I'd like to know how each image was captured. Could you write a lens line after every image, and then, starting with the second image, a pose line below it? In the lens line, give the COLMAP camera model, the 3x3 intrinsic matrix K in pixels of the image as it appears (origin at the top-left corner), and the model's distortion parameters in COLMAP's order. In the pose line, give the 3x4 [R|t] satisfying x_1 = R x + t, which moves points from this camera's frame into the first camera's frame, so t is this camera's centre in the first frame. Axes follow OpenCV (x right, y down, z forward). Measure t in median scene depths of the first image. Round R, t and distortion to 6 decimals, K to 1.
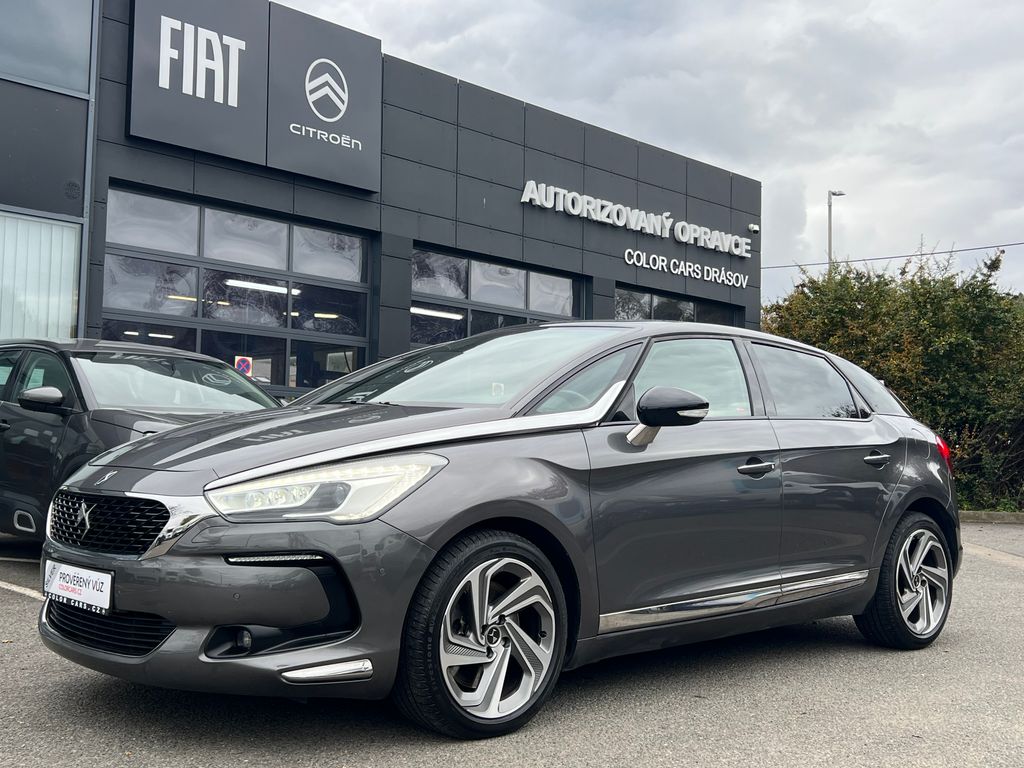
lens RADIAL K [[1140.3, 0, 512.0], [0, 1140.3, 384.0], [0, 0, 1]] dist [-0.014317, -0.045712]
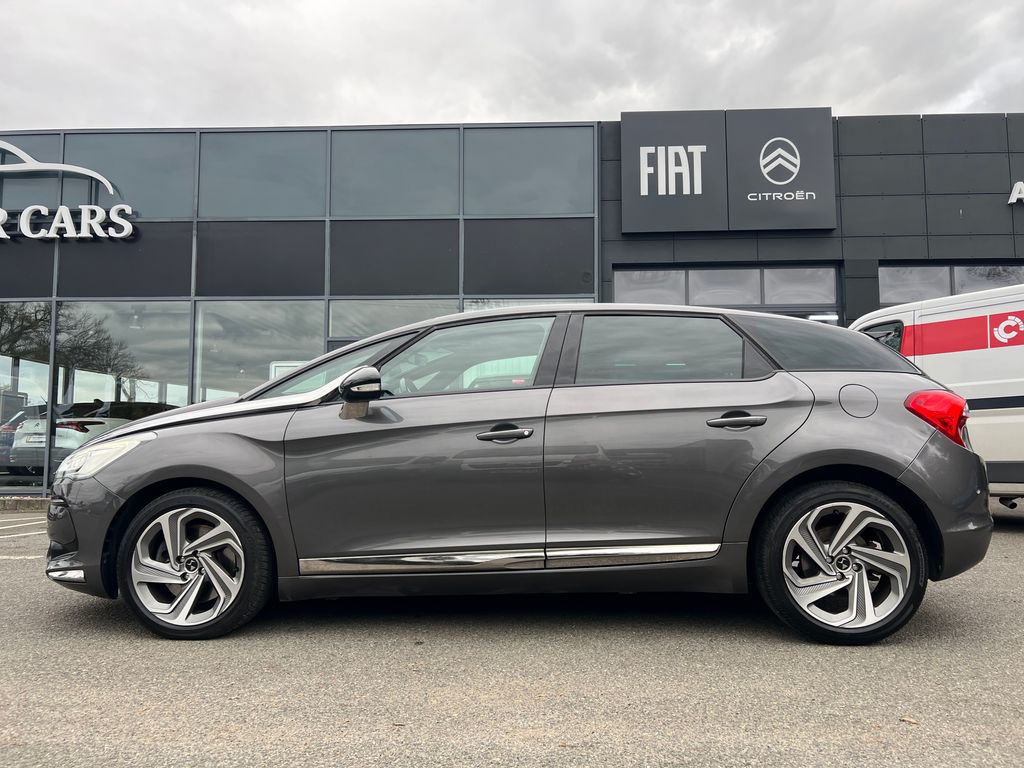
lens RADIAL K [[769.6, 0, 512.0], [0, 769.6, 384.0], [0, 0, 1]] dist [-0.008722, -0.001433]
pose [[0.665851, -0.092650, -0.740310, 0.287908], [0.072377, 0.995601, -0.059502, 0.027143], [0.742566, -0.013961, 0.669628, 0.207760]]
